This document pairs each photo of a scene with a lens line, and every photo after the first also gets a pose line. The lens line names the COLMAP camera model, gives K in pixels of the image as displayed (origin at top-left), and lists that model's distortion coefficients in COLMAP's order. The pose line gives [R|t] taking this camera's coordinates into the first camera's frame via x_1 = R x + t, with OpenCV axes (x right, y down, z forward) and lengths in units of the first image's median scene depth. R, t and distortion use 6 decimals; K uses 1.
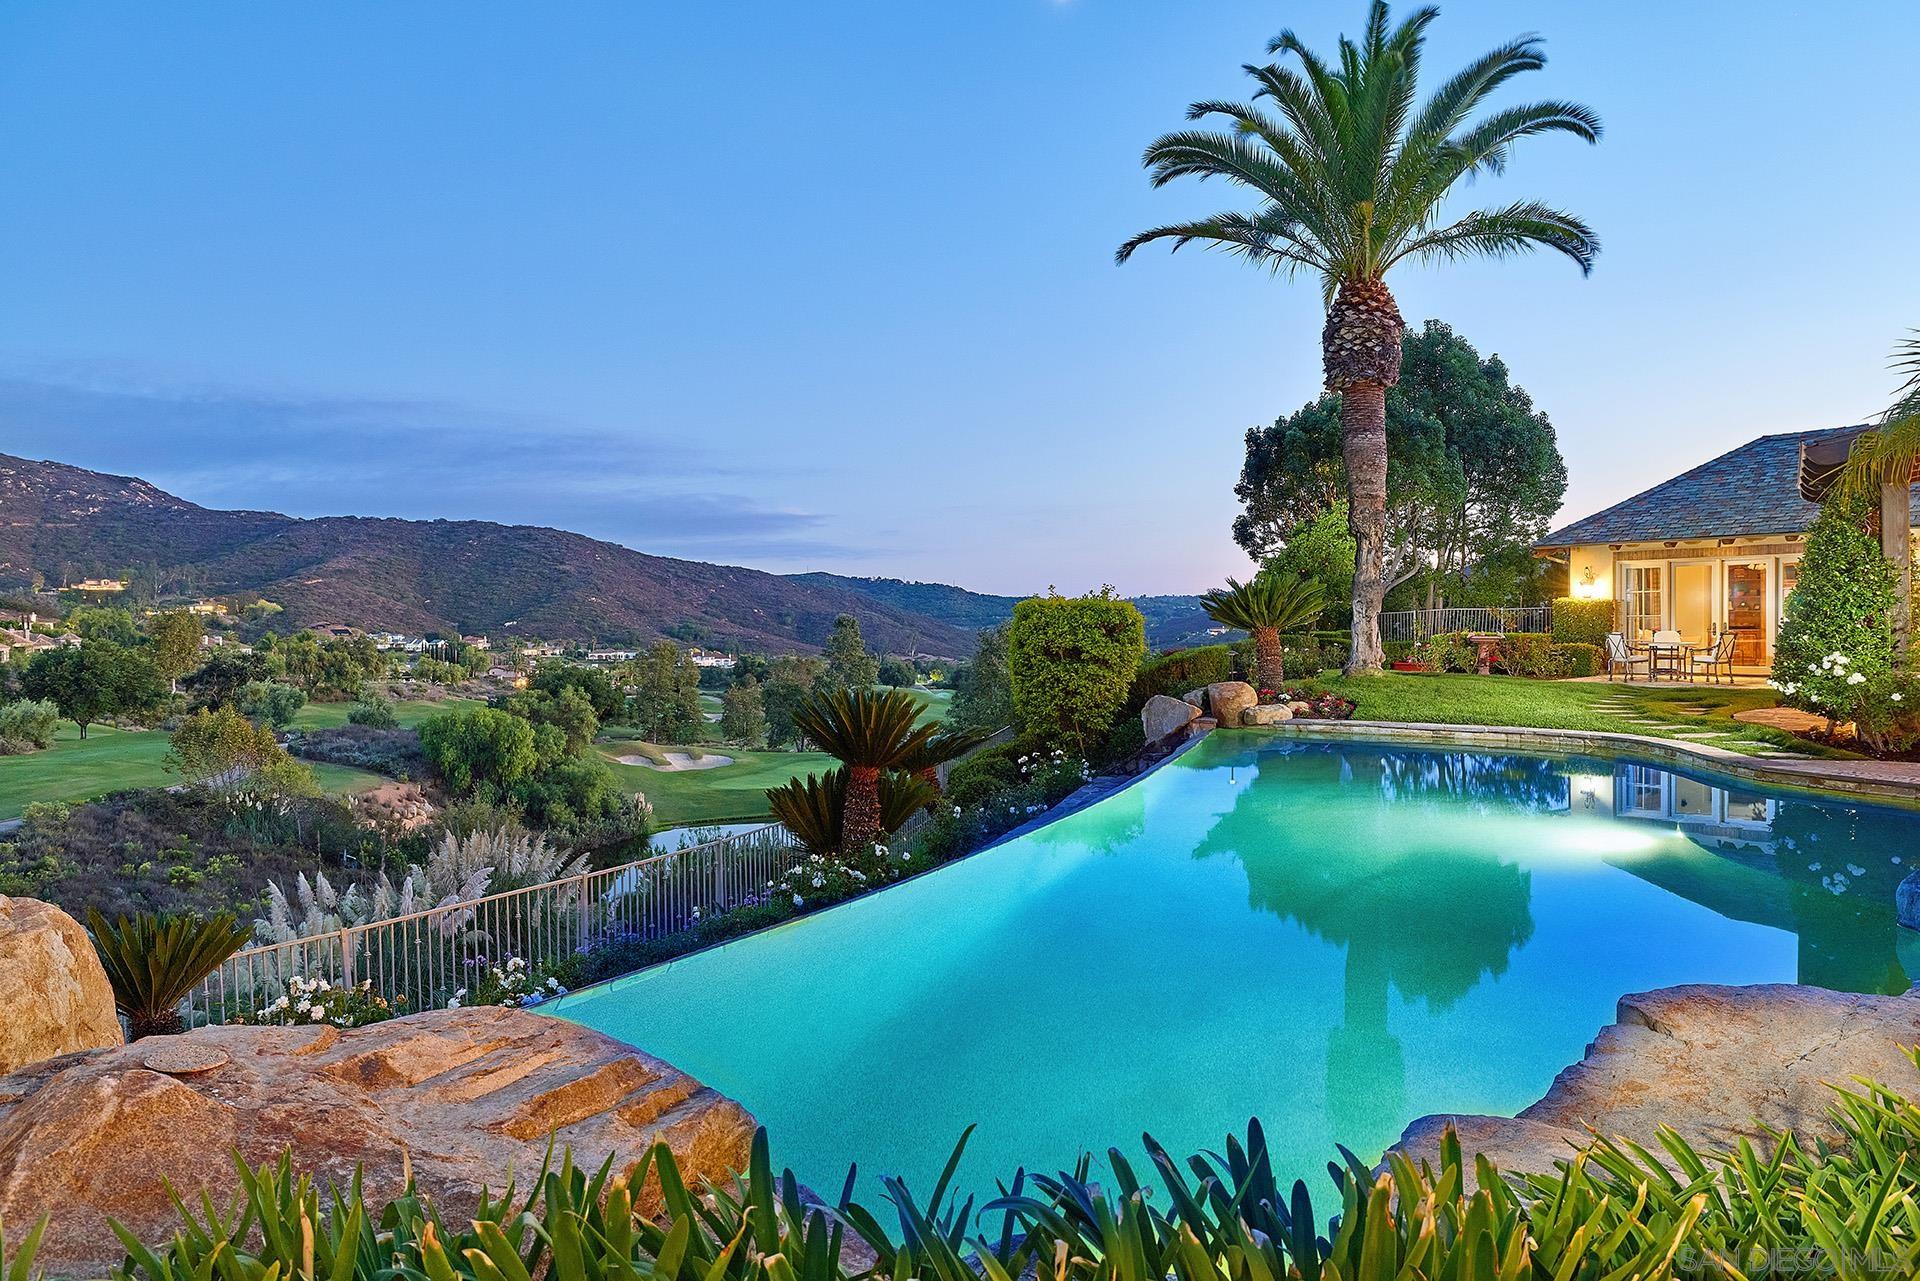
lens RADIAL K [[1177.9, 0, 960.8], [0, 1177.9, 640.0], [0, 0, 1]] dist [0.000463, 0.000721]
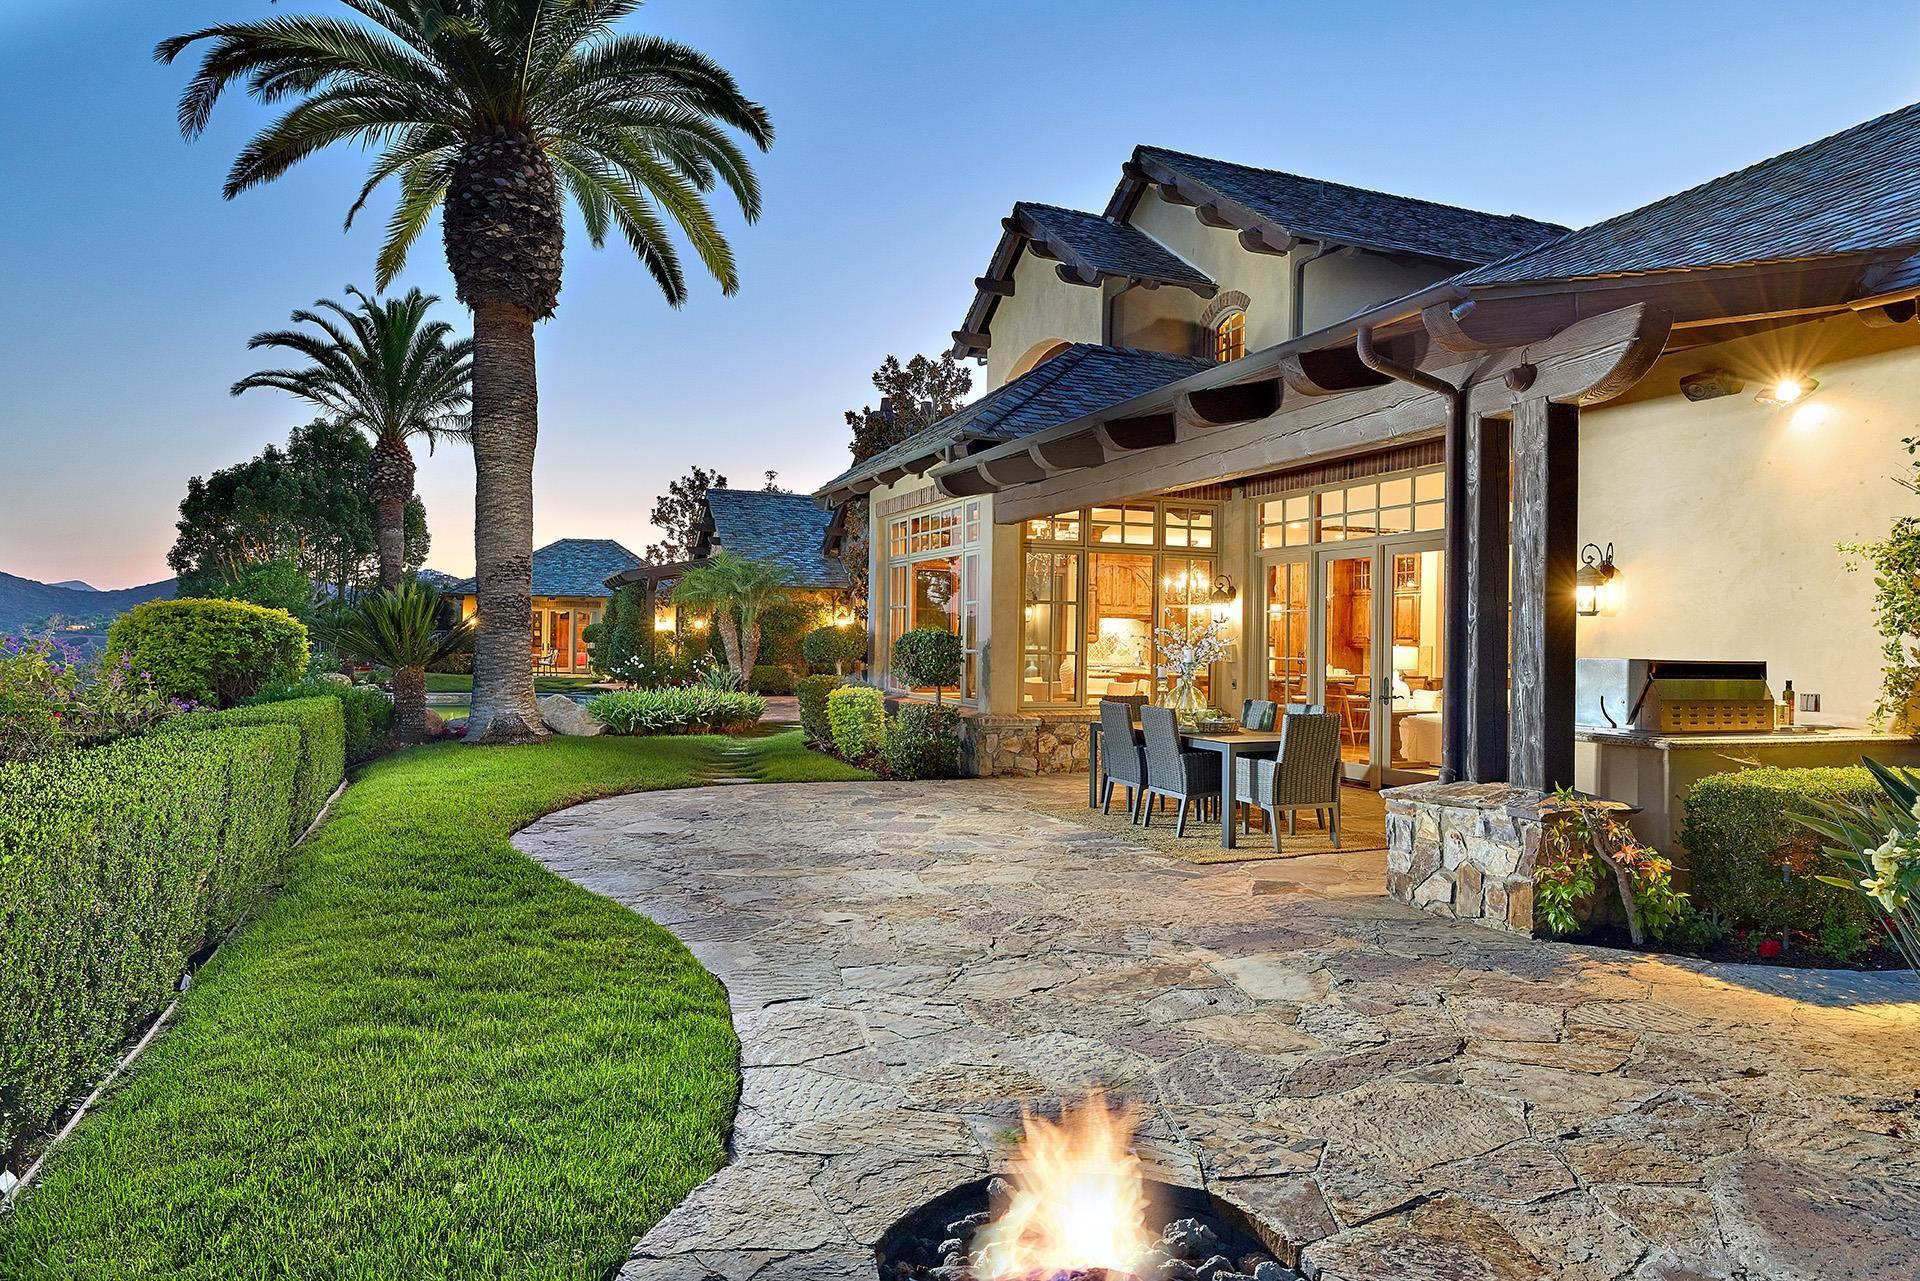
lens RADIAL K [[1177.9, 0, 959.2], [0, 1177.9, 645.5], [0, 0, 1]] dist [0.000463, 0.000721]
pose [[0.545321, 0.019086, 0.838010, -0.362341], [-0.009714, 0.999818, -0.016450, 0.007929], [-0.838171, 0.000831, 0.545407, -0.353548]]
